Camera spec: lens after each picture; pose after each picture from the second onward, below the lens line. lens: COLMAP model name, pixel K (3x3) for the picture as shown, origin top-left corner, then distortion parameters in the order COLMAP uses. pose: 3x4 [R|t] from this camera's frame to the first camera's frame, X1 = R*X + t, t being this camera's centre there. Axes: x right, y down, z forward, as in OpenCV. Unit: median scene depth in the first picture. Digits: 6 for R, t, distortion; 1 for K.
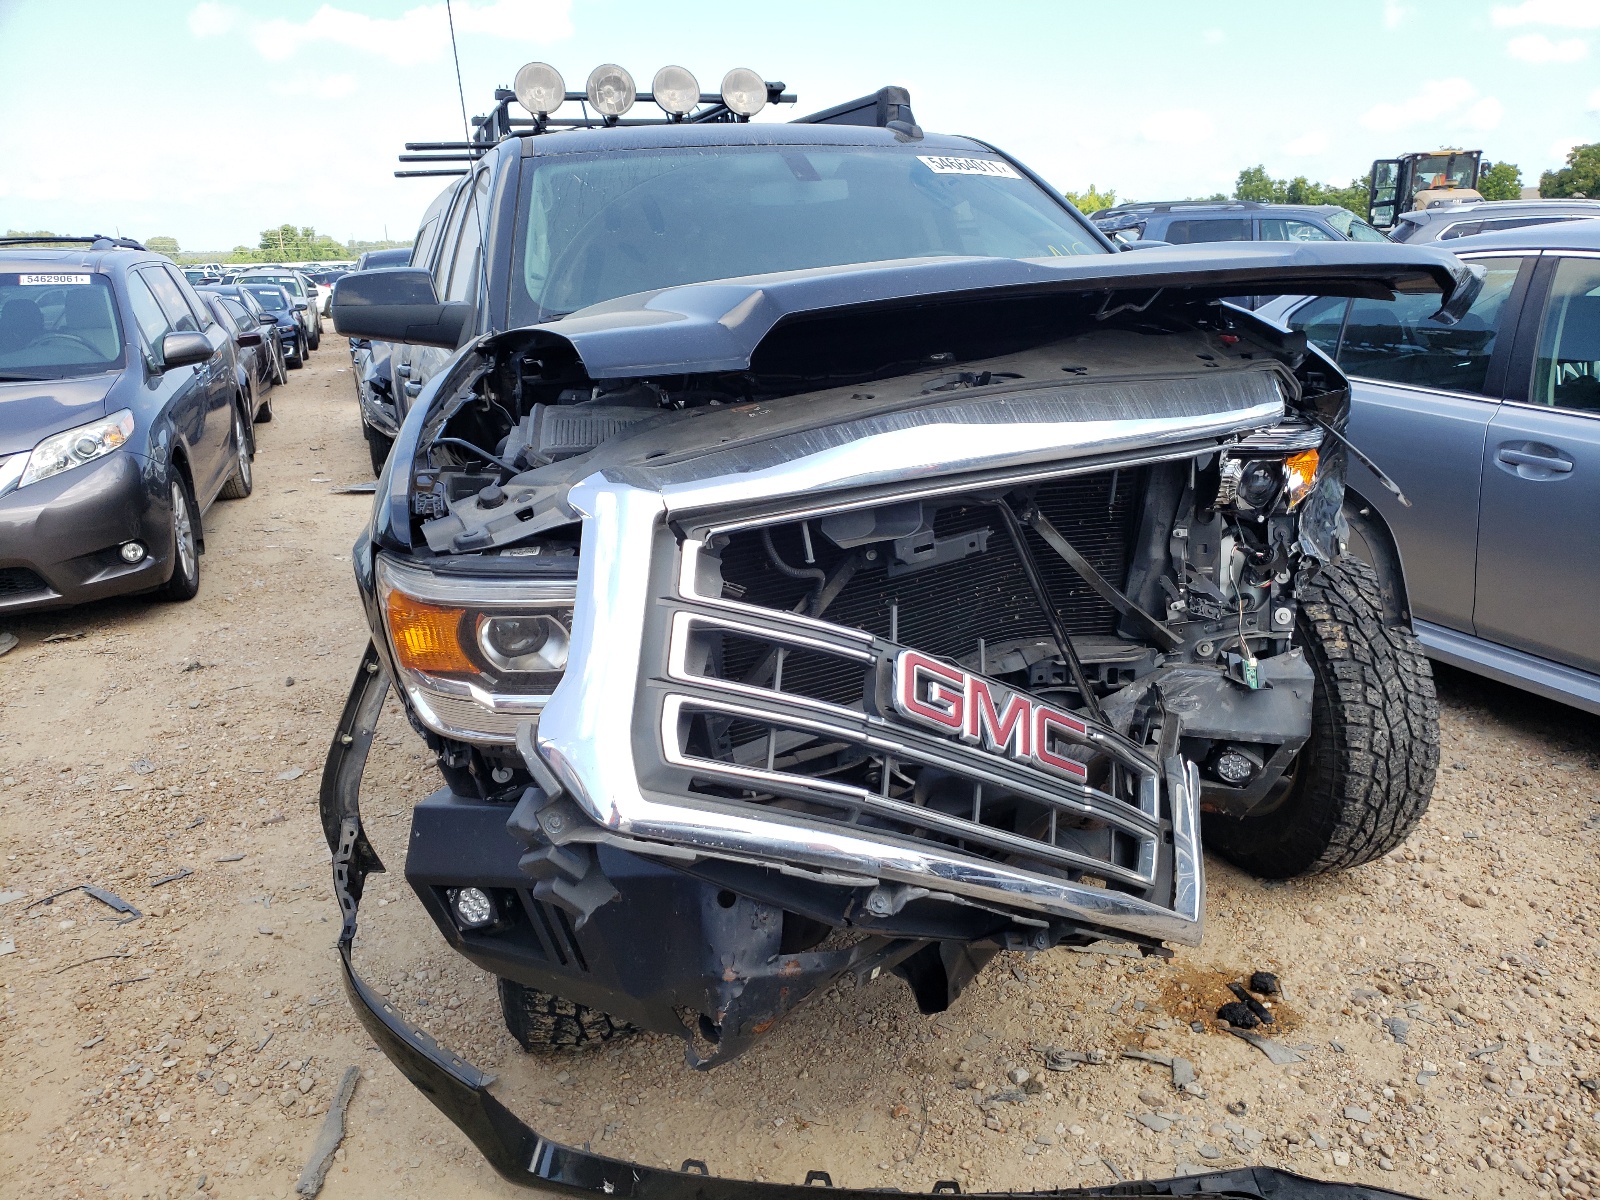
lens RADIAL K [[1284.3, 0, 799.7], [0, 1284.3, 552.8], [0, 0, 1]] dist [0.002822, 0.003809]
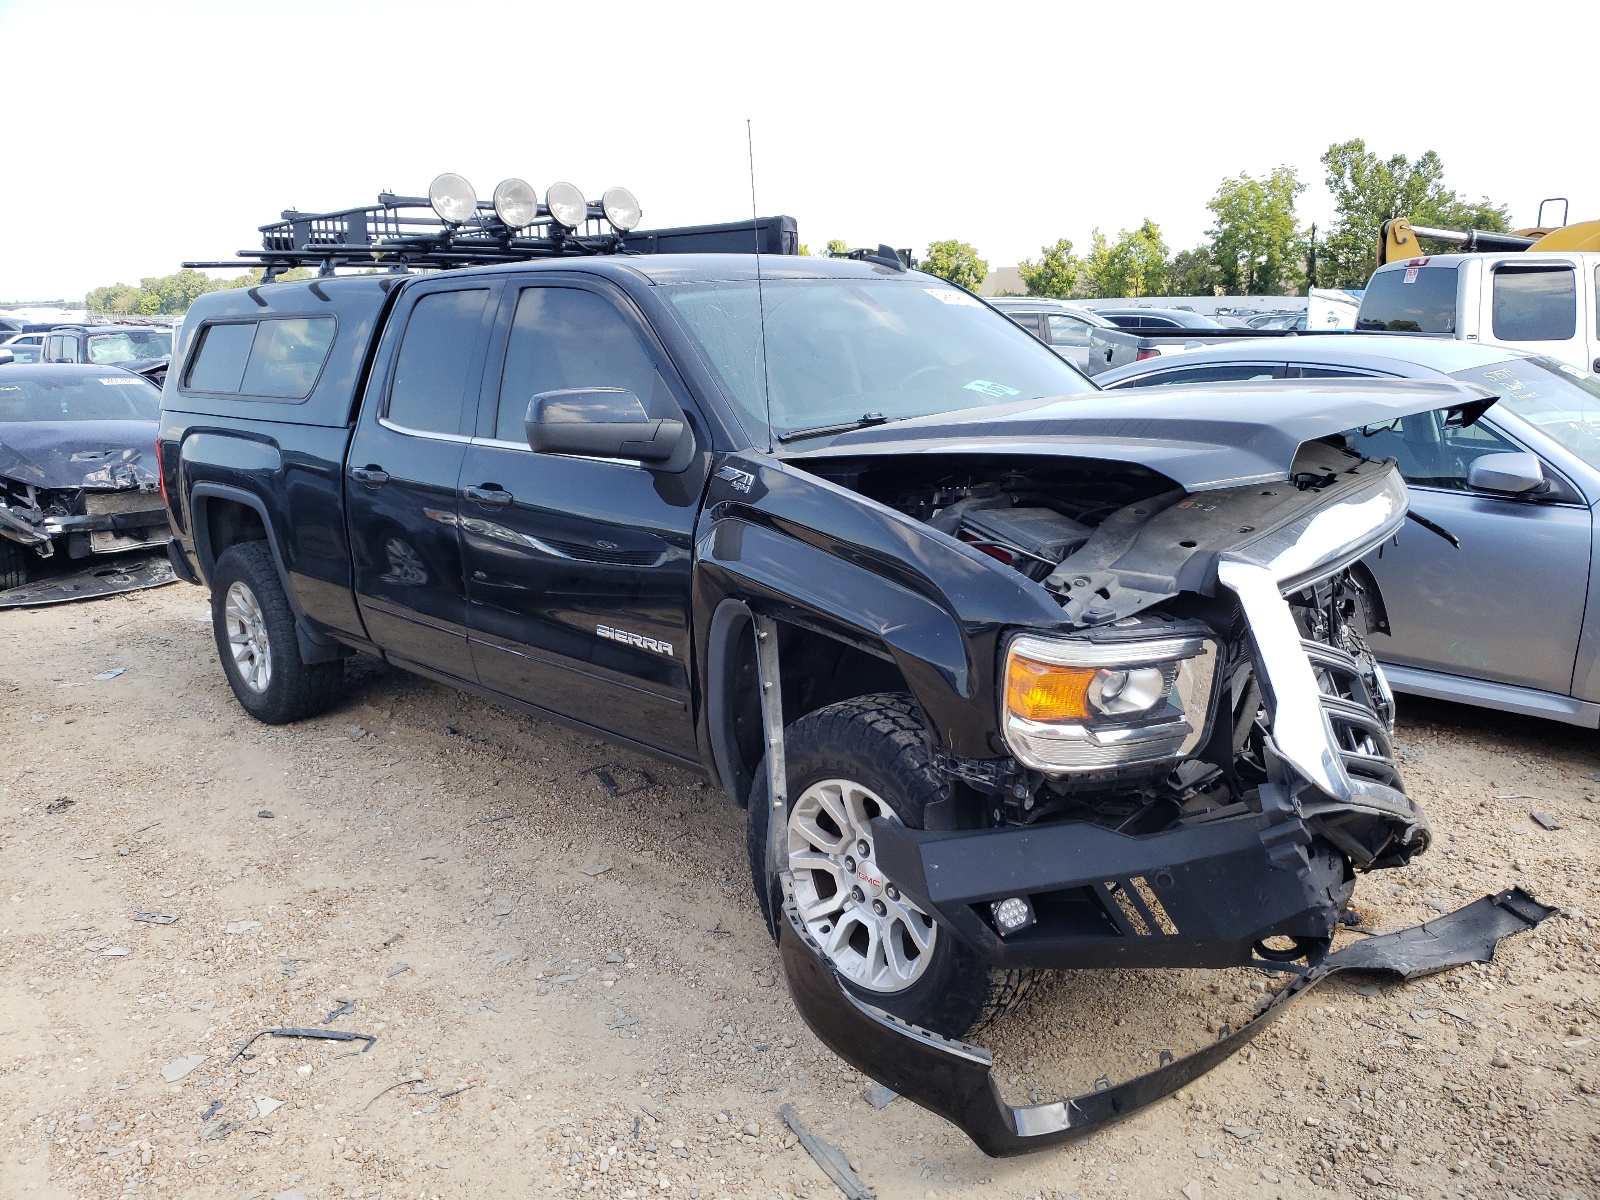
lens RADIAL K [[1255.0, 0, 800.0], [0, 1255.0, 600.0], [0, 0, 1]] dist [-0.000908, 0.001030]
pose [[0.919905, -0.083855, 0.383072, -0.691466], [0.092039, 0.995751, -0.003051, -0.033054], [-0.381188, 0.038064, 0.923714, -0.041728]]
